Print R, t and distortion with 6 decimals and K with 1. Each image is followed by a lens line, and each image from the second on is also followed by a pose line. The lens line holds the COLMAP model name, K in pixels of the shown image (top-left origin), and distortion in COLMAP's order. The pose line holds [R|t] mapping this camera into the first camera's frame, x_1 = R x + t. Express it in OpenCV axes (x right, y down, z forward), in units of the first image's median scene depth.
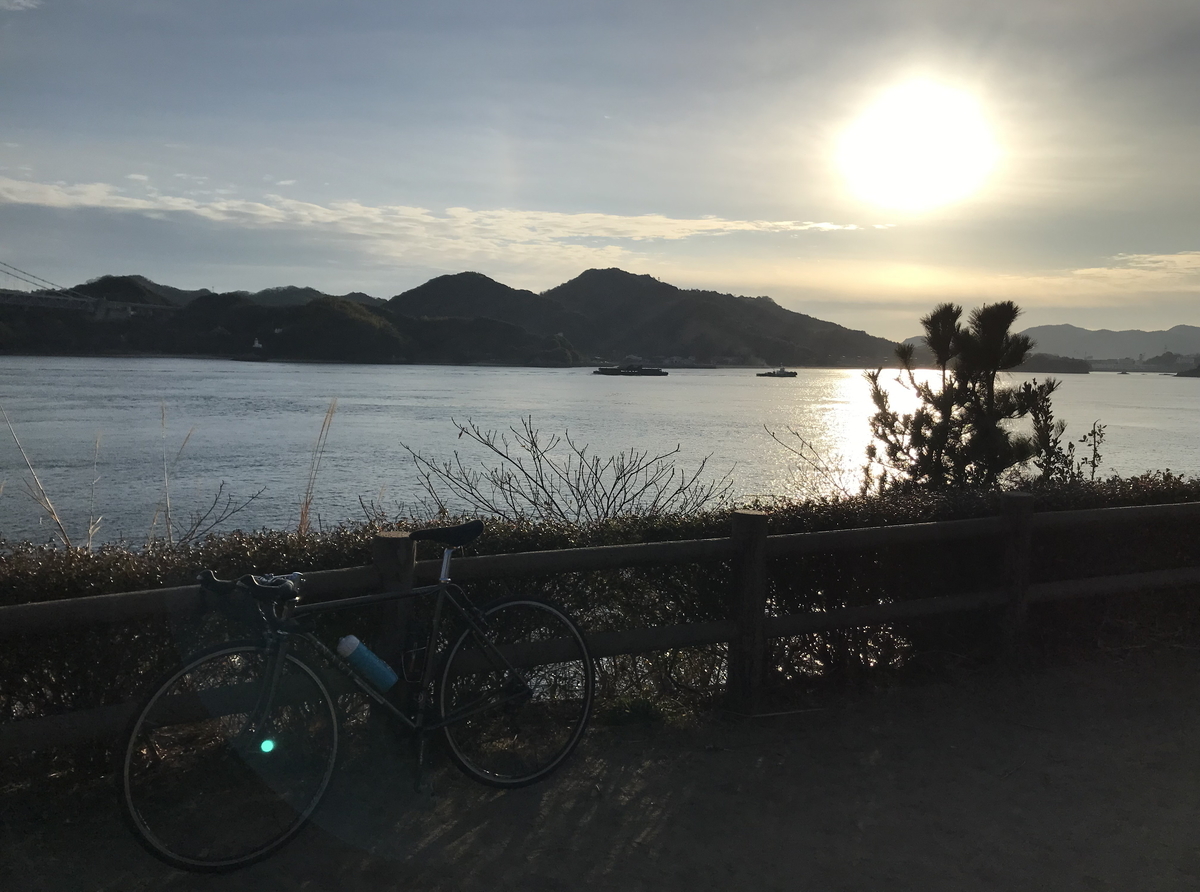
lens RADIAL K [[1004.9, 0, 610.4], [0, 1004.9, 437.0], [0, 0, 1]] dist [0.029095, -0.023758]
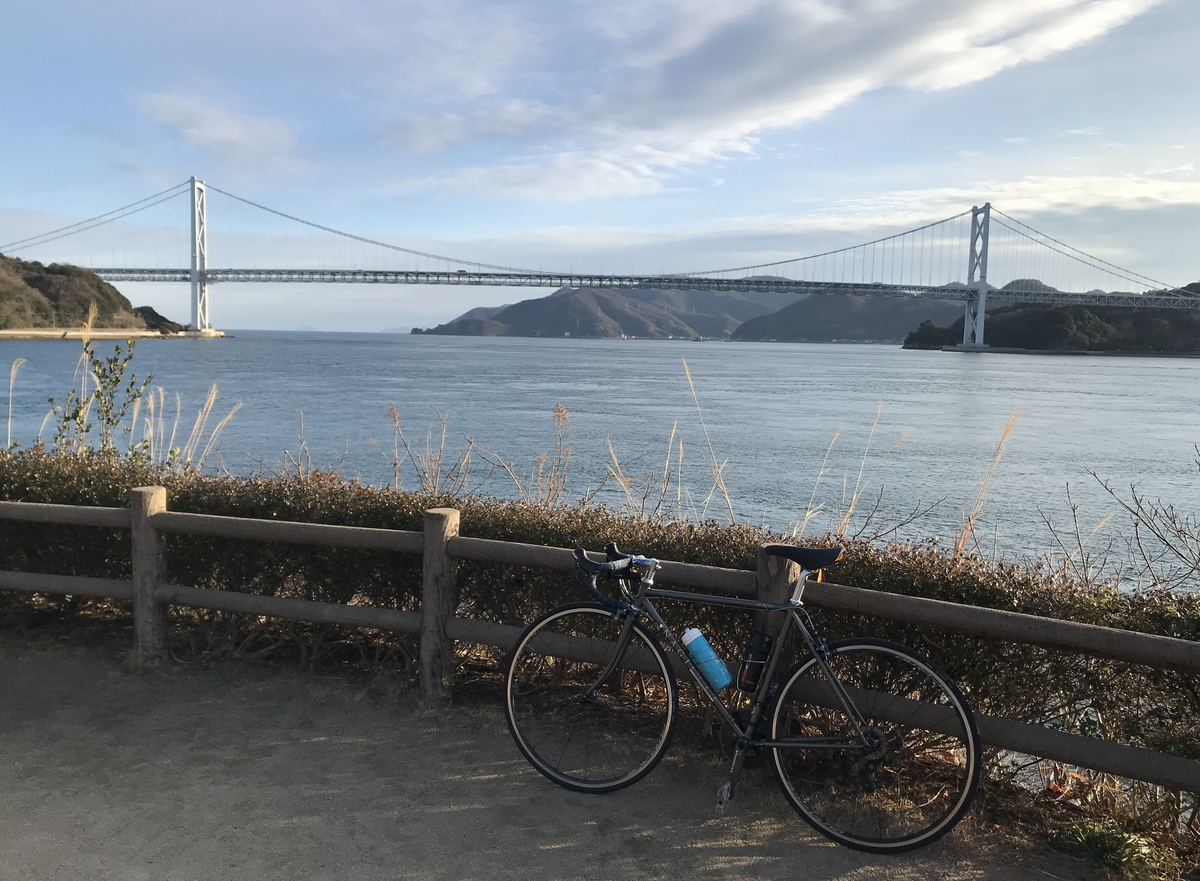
lens RADIAL K [[1004.9, 0, 598.7], [0, 1004.9, 421.1], [0, 0, 1]] dist [0.029095, -0.023758]
pose [[0.513582, 0.071906, -0.855022, 0.109146], [-0.084620, 0.995869, 0.032923, -0.009334], [0.853858, 0.055444, 0.517545, 0.062919]]
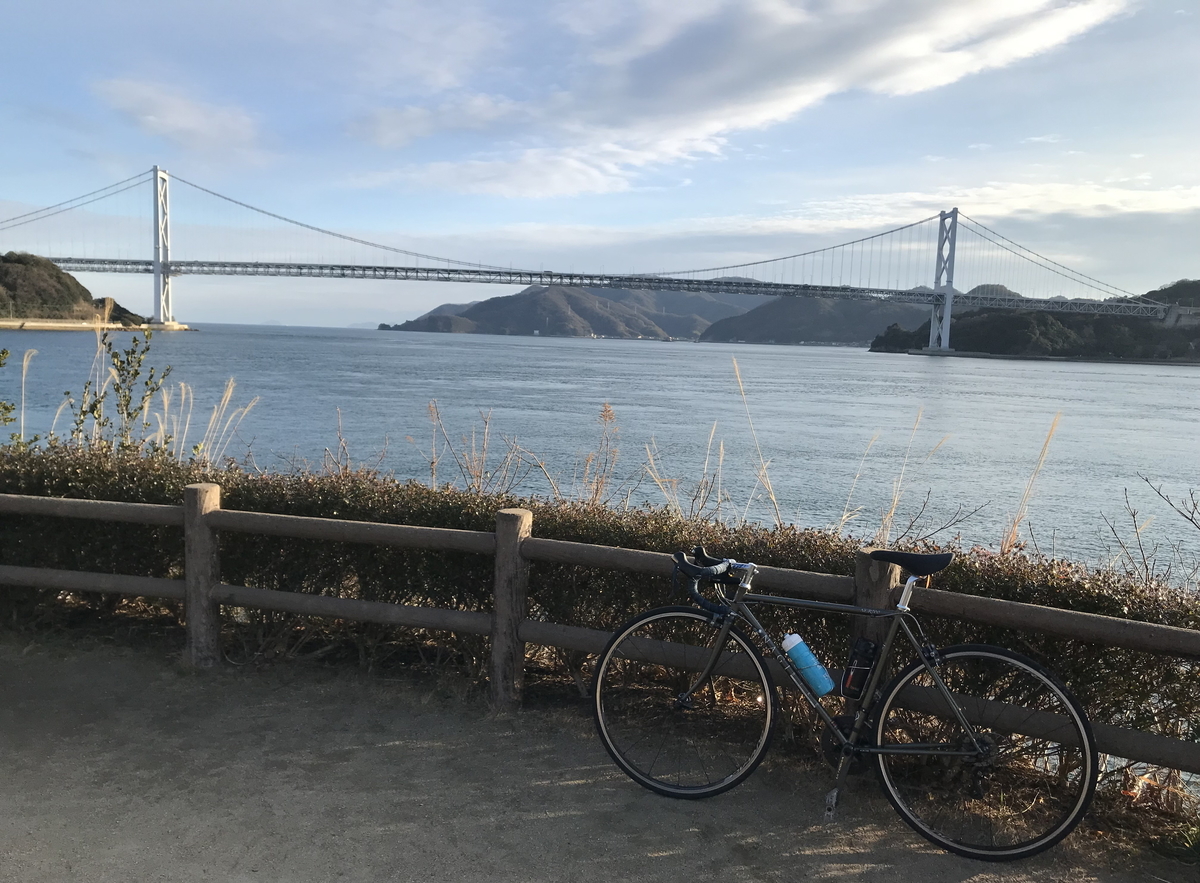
lens RADIAL K [[1004.9, 0, 592.3], [0, 1004.9, 438.4], [0, 0, 1]] dist [0.029095, -0.023758]
pose [[0.540179, 0.093277, -0.836365, 0.091102], [-0.097274, 0.994097, 0.048042, -0.006989], [0.835910, 0.055405, 0.546064, 0.042151]]
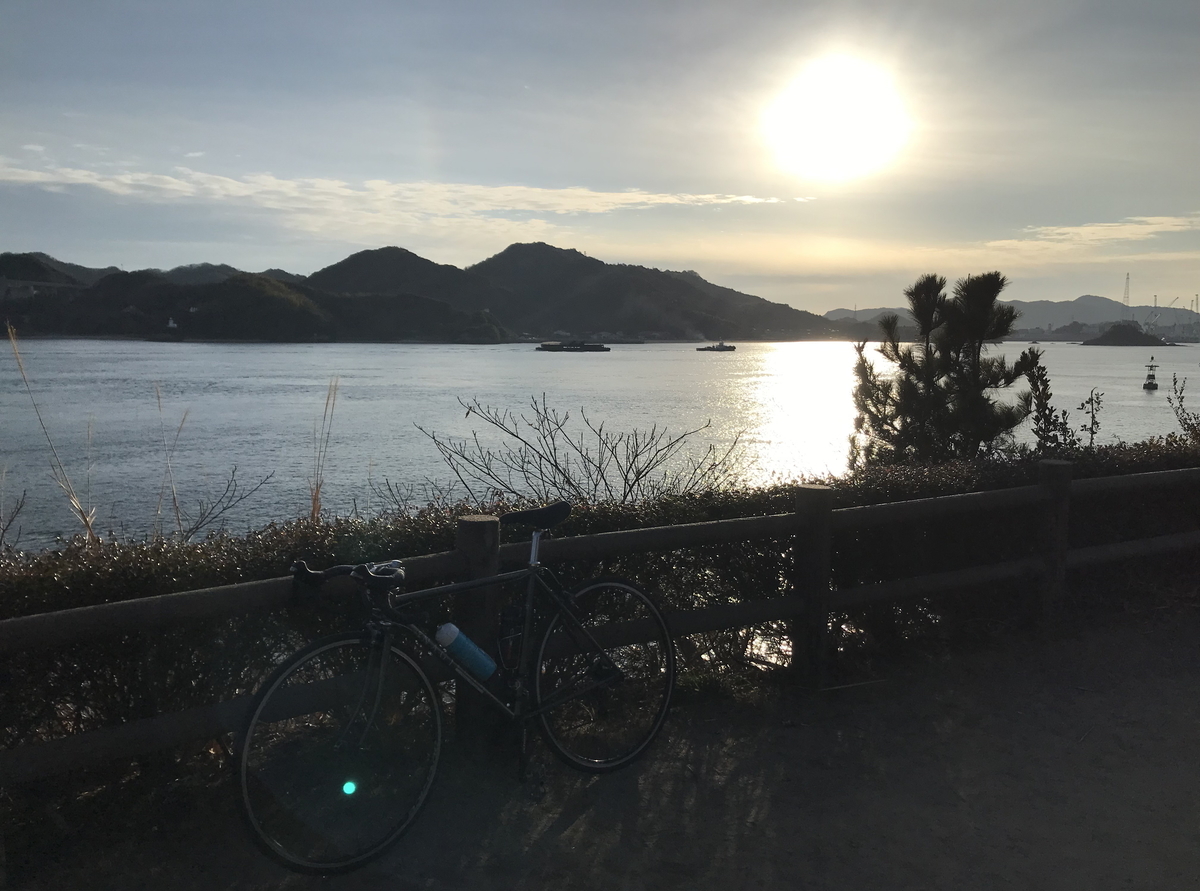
lens RADIAL K [[1004.9, 0, 598.1], [0, 1004.9, 452.0], [0, 0, 1]] dist [0.029095, -0.023758]
pose [[0.996965, -0.020973, 0.074978, -0.034179], [0.018071, 0.999069, 0.039186, -0.000375], [-0.075730, -0.037712, 0.996415, 0.007225]]
